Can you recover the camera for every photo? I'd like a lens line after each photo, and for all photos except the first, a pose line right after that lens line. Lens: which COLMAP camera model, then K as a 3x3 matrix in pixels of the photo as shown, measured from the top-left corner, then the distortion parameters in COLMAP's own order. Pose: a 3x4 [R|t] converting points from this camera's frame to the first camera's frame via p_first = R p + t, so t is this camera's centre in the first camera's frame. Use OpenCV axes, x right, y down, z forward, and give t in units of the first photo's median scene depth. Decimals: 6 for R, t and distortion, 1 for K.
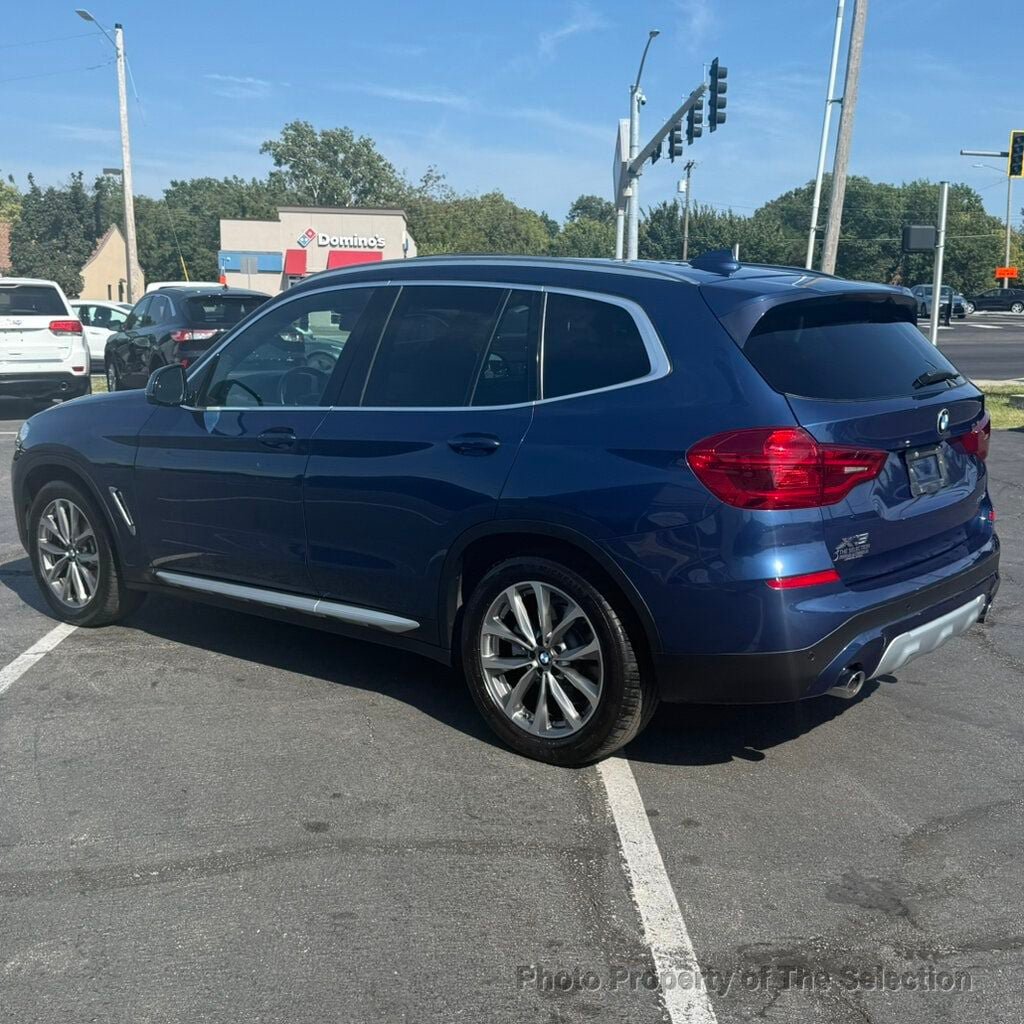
lens RADIAL K [[1228.7, 0, 512.0], [0, 1228.7, 512.0], [0, 0, 1]] dist [0.181173, -0.411411]
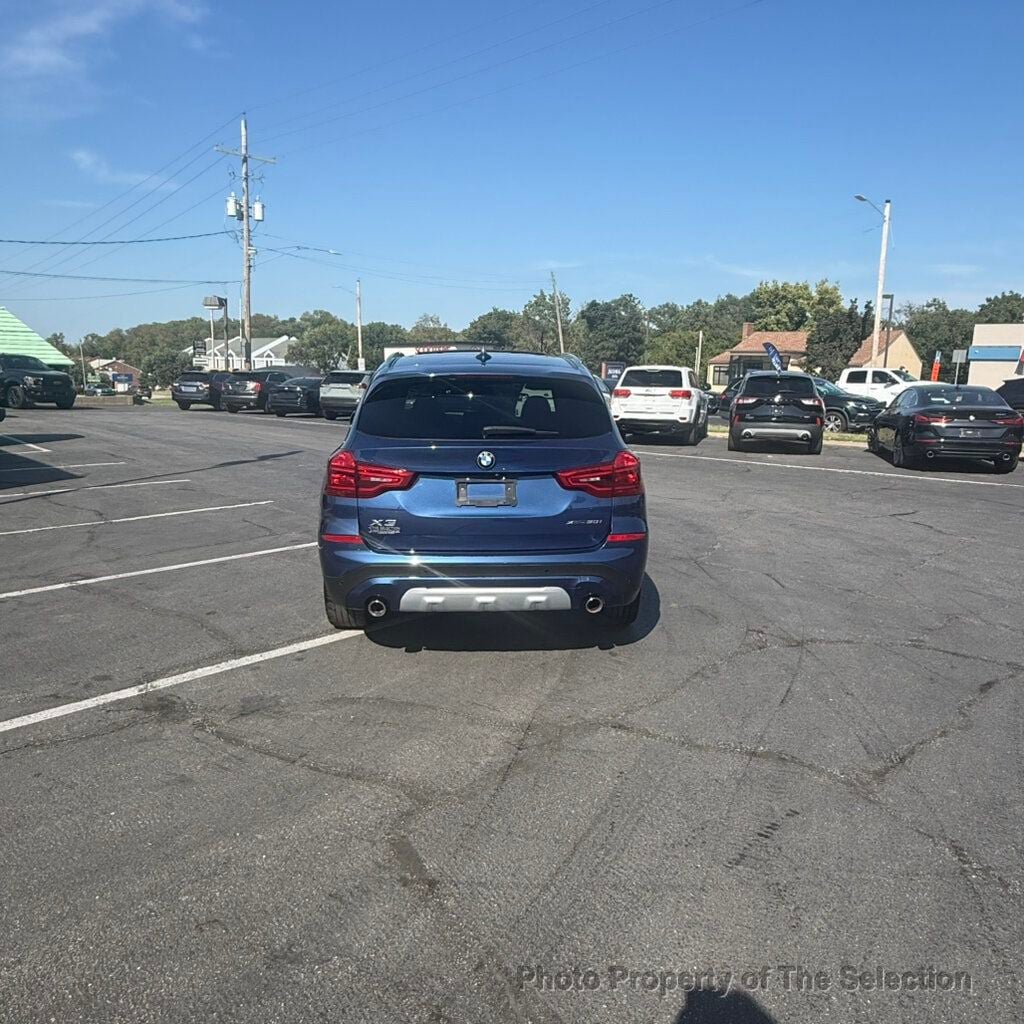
lens RADIAL K [[774.4, 0, 508.7], [0, 774.4, 508.8], [0, 0, 1]] dist [0.000729, -0.000939]
pose [[0.680849, 0.133715, -0.720114, 0.870444], [-0.135567, 0.989212, 0.055508, -0.058229], [0.719768, 0.059831, 0.691632, 0.311126]]
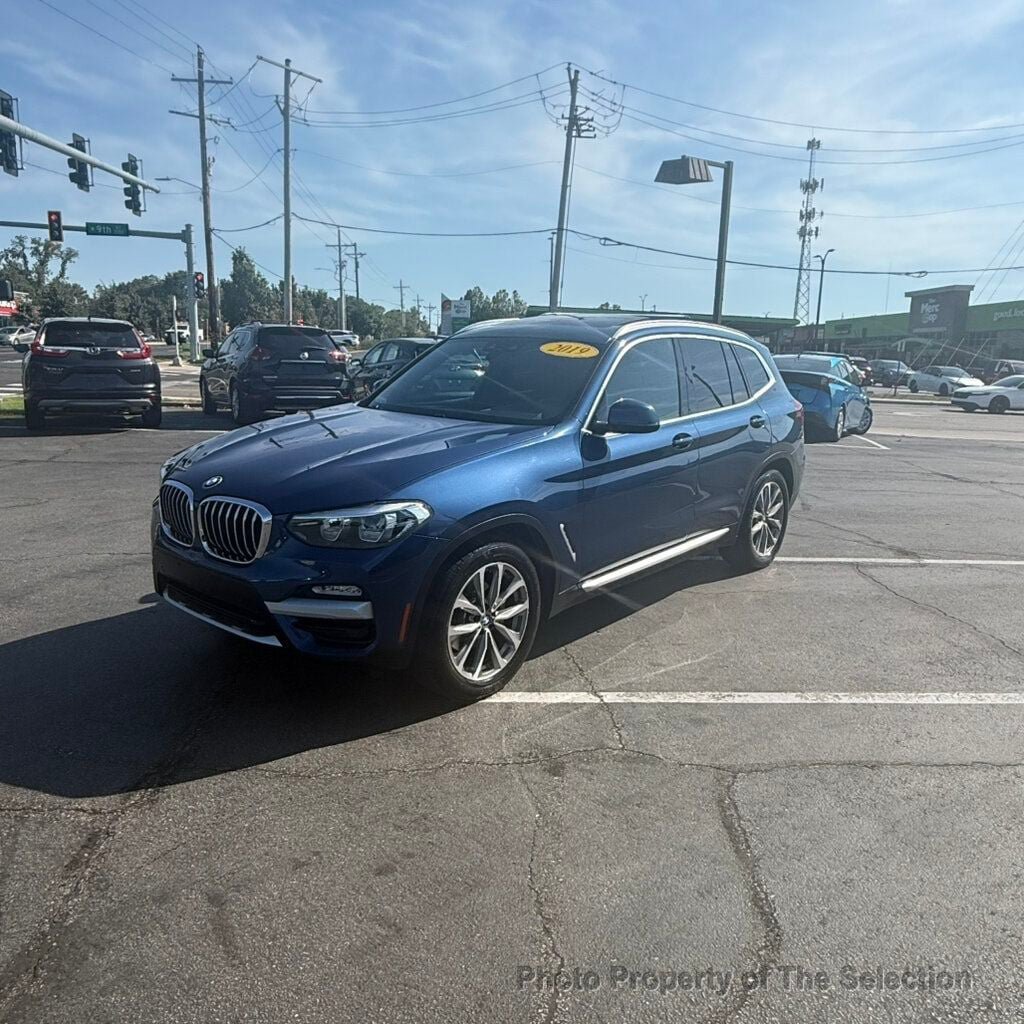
lens RADIAL K [[826.1, 0, 509.3], [0, 826.1, 503.1], [0, 0, 1]] dist [0.001580, -0.003366]
pose [[-0.000360, -0.189228, 0.981933, -1.143083], [0.147098, 0.971242, 0.187221, -0.198403], [-0.989122, 0.144508, 0.027485, 1.171511]]
